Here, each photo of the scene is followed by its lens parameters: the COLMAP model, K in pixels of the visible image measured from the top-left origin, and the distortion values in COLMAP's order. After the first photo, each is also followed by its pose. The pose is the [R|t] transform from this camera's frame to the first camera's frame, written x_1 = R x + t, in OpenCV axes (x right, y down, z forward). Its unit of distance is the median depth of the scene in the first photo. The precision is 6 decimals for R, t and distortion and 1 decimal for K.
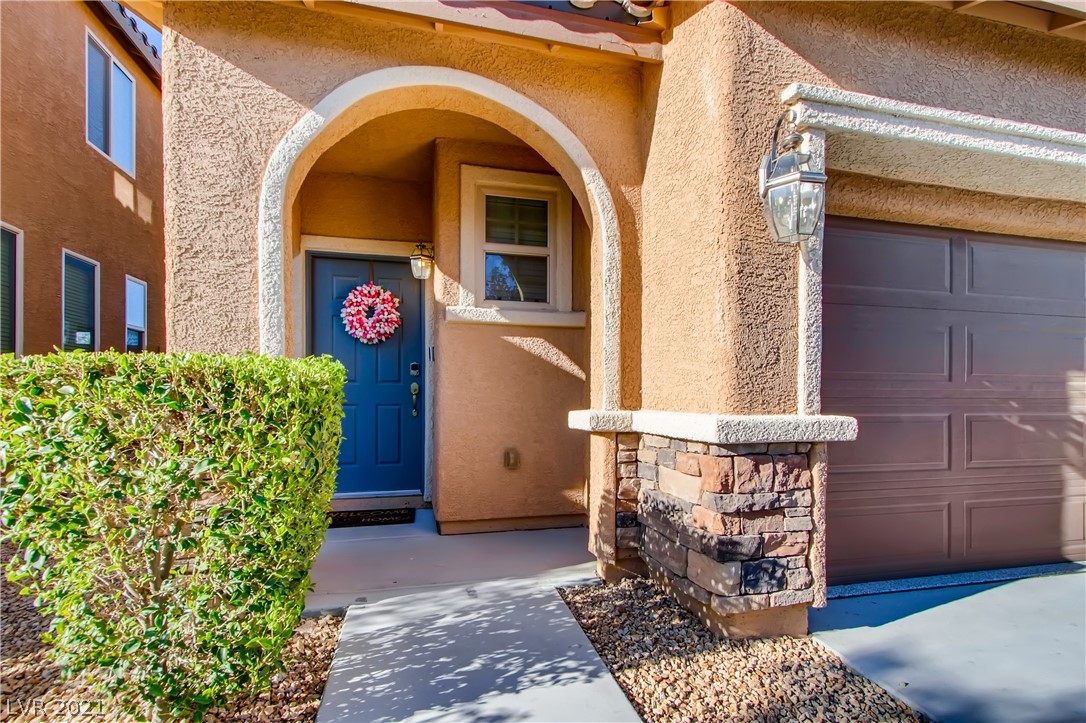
lens RADIAL K [[494.6, 0, 543.0], [0, 494.6, 361.5], [0, 0, 1]] dist [0.001711, -0.000281]
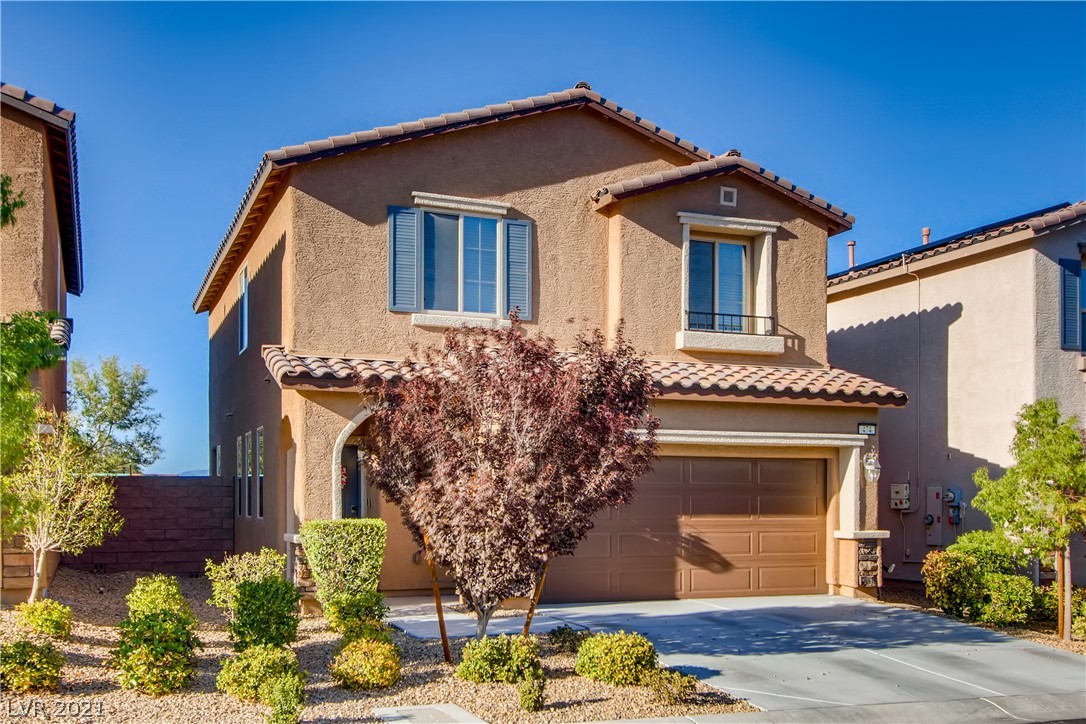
lens RADIAL K [[1099.2, 0, 543.0], [0, 1099.2, 362.0], [0, 0, 1]] dist [0.001102, -0.001246]
pose [[0.991201, 0.011557, 0.131862, -0.232877], [-0.003961, 0.998325, -0.057726, -0.511968], [-0.132308, 0.056696, 0.989586, -5.278547]]
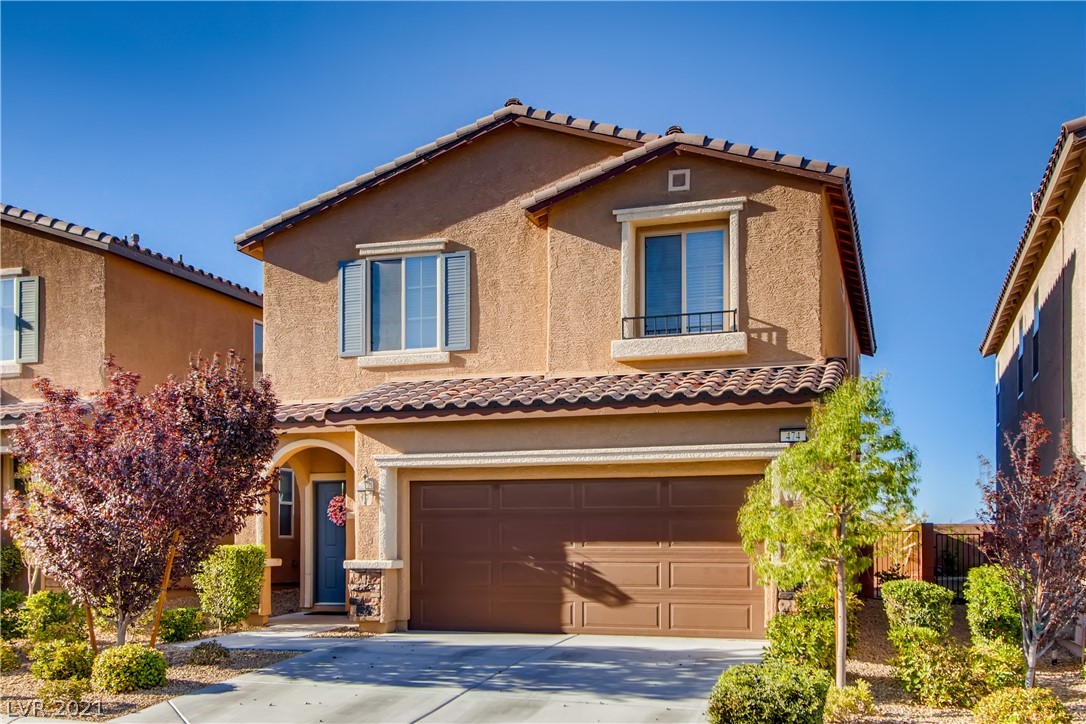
lens RADIAL K [[1104.3, 0, 543.6], [0, 1104.3, 395.5], [0, 0, 1]] dist [0.000121, -0.002040]
pose [[0.840154, -0.079740, -0.536454, 4.828054], [0.044151, 0.995905, -0.078888, -0.306175], [0.540548, 0.042594, 0.840234, -4.002488]]
